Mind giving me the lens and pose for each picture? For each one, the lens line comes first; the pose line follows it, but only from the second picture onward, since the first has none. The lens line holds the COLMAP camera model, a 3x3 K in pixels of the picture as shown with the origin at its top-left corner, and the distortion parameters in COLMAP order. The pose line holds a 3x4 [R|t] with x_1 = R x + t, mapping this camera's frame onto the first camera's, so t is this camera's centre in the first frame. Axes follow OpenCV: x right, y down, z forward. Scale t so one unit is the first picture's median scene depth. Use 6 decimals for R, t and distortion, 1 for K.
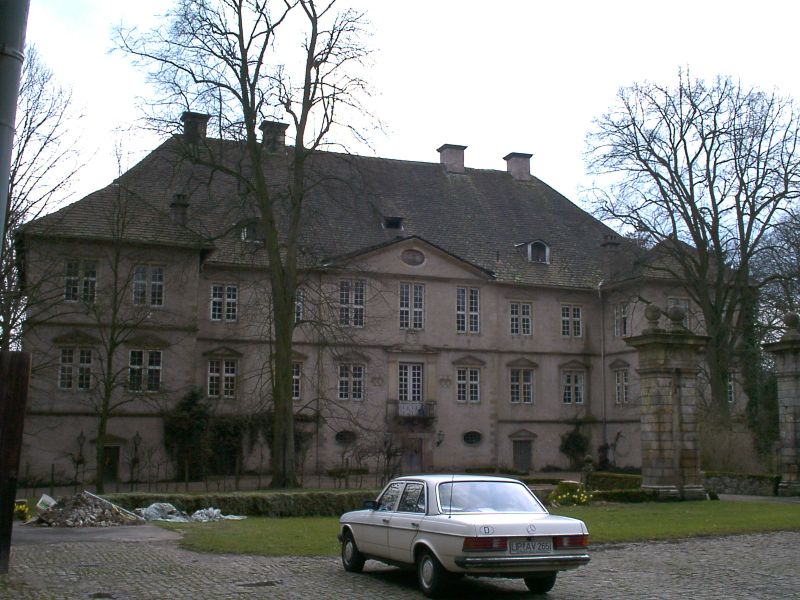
lens RADIAL K [[962.2, 0, 400.0], [0, 962.2, 300.0], [0, 0, 1]] dist [-0.086462, 0.030080]
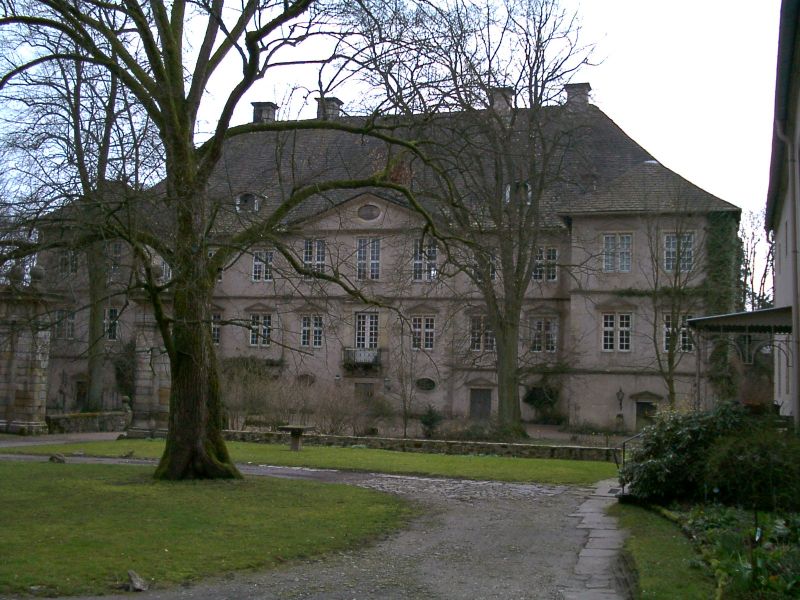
lens RADIAL K [[962.2, 0, 400.0], [0, 962.2, 300.0], [0, 0, 1]] dist [-0.086462, 0.030080]
pose [[0.787964, -0.027253, -0.615118, 0.688284], [0.061183, 0.997541, 0.034179, 0.017657], [0.612674, -0.064566, 0.787694, 0.188200]]
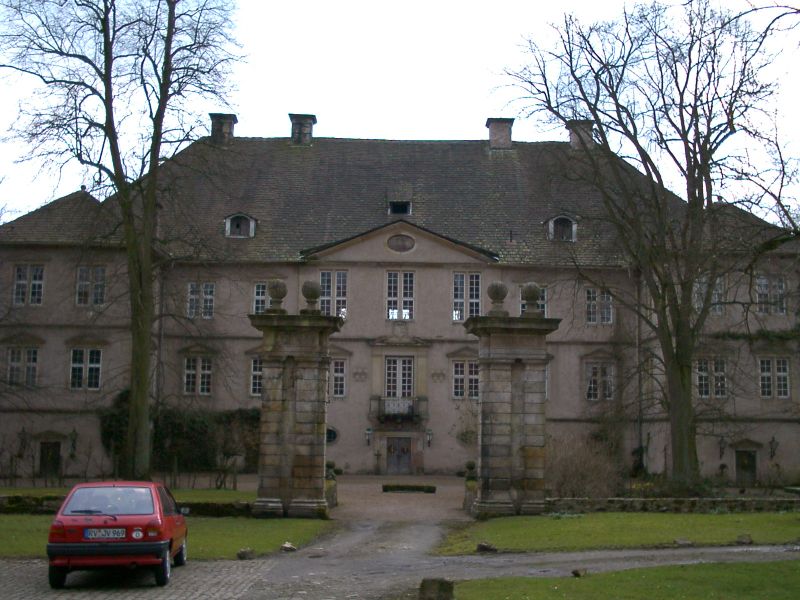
lens RADIAL K [[962.2, 0, 400.0], [0, 962.2, 300.0], [0, 0, 1]] dist [-0.086462, 0.030080]
pose [[0.937481, -0.039435, -0.345795, 0.333612], [0.040155, 0.999181, -0.005083, 0.015594], [0.345712, -0.009120, 0.938296, 0.128392]]
